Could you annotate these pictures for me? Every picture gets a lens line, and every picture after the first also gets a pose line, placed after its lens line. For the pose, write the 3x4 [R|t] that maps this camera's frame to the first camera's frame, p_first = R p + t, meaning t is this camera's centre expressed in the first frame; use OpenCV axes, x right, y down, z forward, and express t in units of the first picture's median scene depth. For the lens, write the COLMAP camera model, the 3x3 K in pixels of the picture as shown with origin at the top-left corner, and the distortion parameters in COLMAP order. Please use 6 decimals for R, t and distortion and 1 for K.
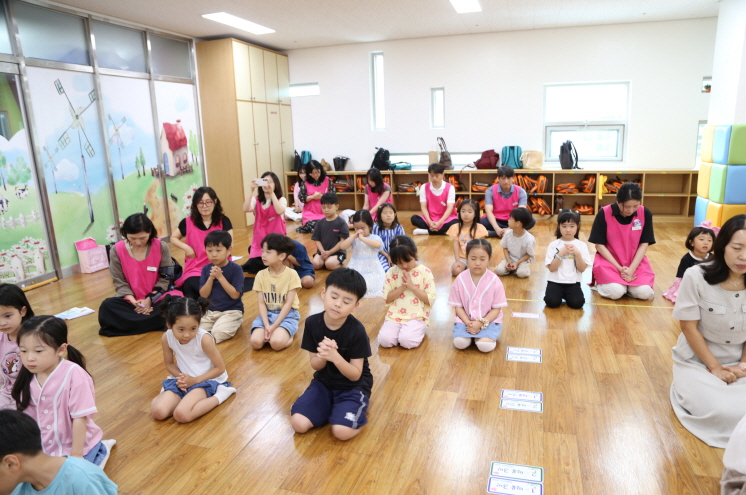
lens RADIAL K [[505.2, 0, 376.8], [0, 505.2, 254.1], [0, 0, 1]] dist [-0.115936, 0.064887]
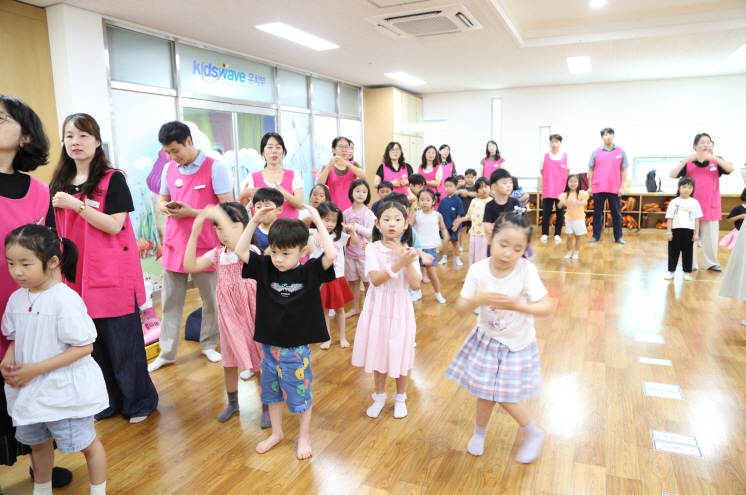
lens RADIAL K [[502.2, 0, 375.6], [0, 502.2, 252.2], [0, 0, 1]] dist [-0.120581, 0.063529]
pose [[0.992023, 0.033947, -0.121400, -0.154257], [-0.040318, 0.997914, -0.050416, 0.068917], [0.119435, 0.054908, 0.991323, -0.287567]]
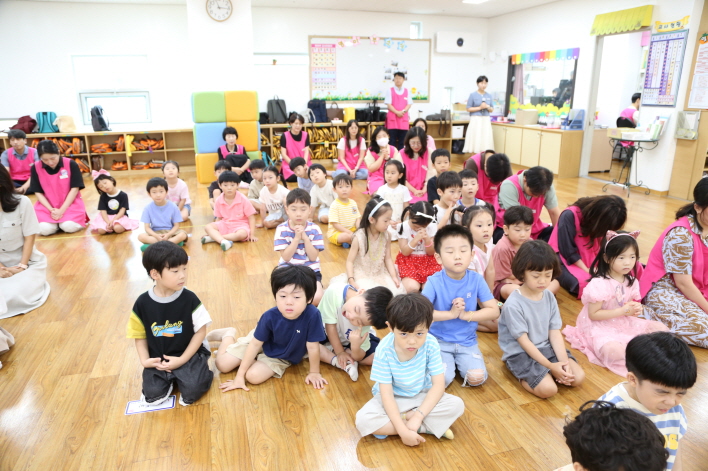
lens RADIAL K [[476.6, 0, 356.5], [0, 476.6, 239.9], [0, 0, 1]] dist [-0.120581, 0.063529]
pose [[0.828001, -0.133618, 0.544574, 0.269986], [0.102820, 0.990906, 0.086798, 0.045282], [-0.551219, -0.015876, 0.834209, -0.211570]]
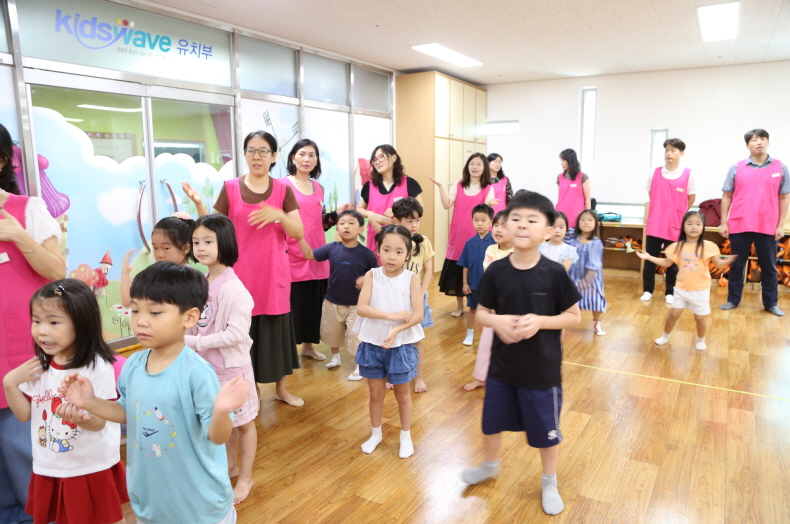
lens RADIAL K [[535.0, 0, 399.1], [0, 535.0, 269.0], [0, 0, 1]] dist [-0.115936, 0.064887]
pose [[0.963791, 0.074577, -0.256018, -0.071554], [-0.089183, 0.994957, -0.045907, -0.012244], [0.251303, 0.067077, 0.965581, 0.038269]]
